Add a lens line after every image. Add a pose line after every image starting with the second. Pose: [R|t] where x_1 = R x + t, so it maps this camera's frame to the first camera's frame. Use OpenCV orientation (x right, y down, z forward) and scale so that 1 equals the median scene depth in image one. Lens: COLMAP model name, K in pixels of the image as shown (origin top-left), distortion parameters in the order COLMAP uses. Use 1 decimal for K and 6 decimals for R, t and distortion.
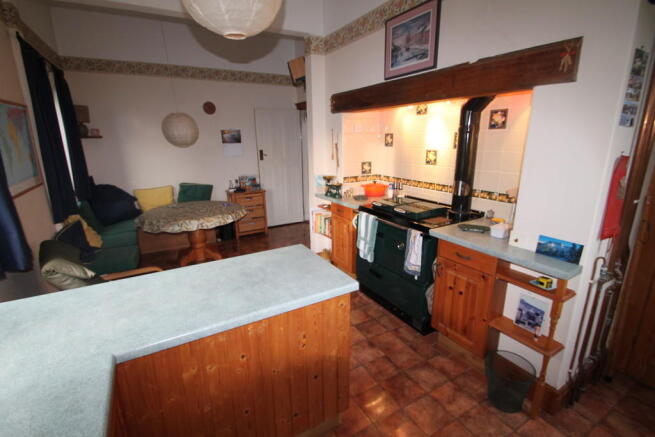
lens RADIAL K [[308.1, 0, 328.4], [0, 308.1, 220.8], [0, 0, 1]] dist [0.014790, -0.018915]
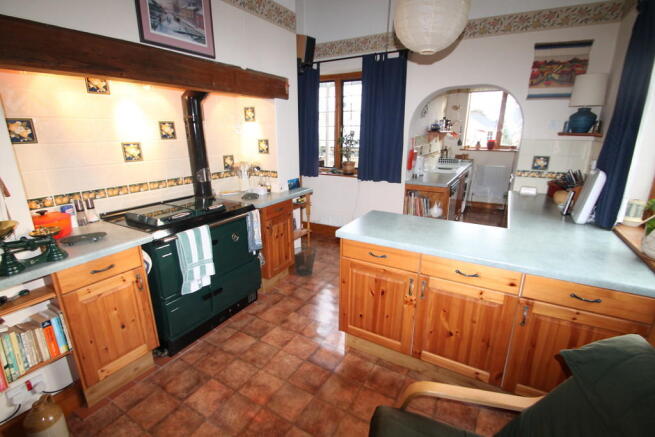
lens RADIAL K [[308.1, 0, 328.4], [0, 308.1, 220.8], [0, 0, 1]] dist [0.014790, -0.018915]
pose [[-0.505618, -0.233224, 0.830636, -0.716395], [0.230719, 0.891154, 0.390657, -0.280689], [-0.831336, 0.389167, -0.396775, 1.119410]]
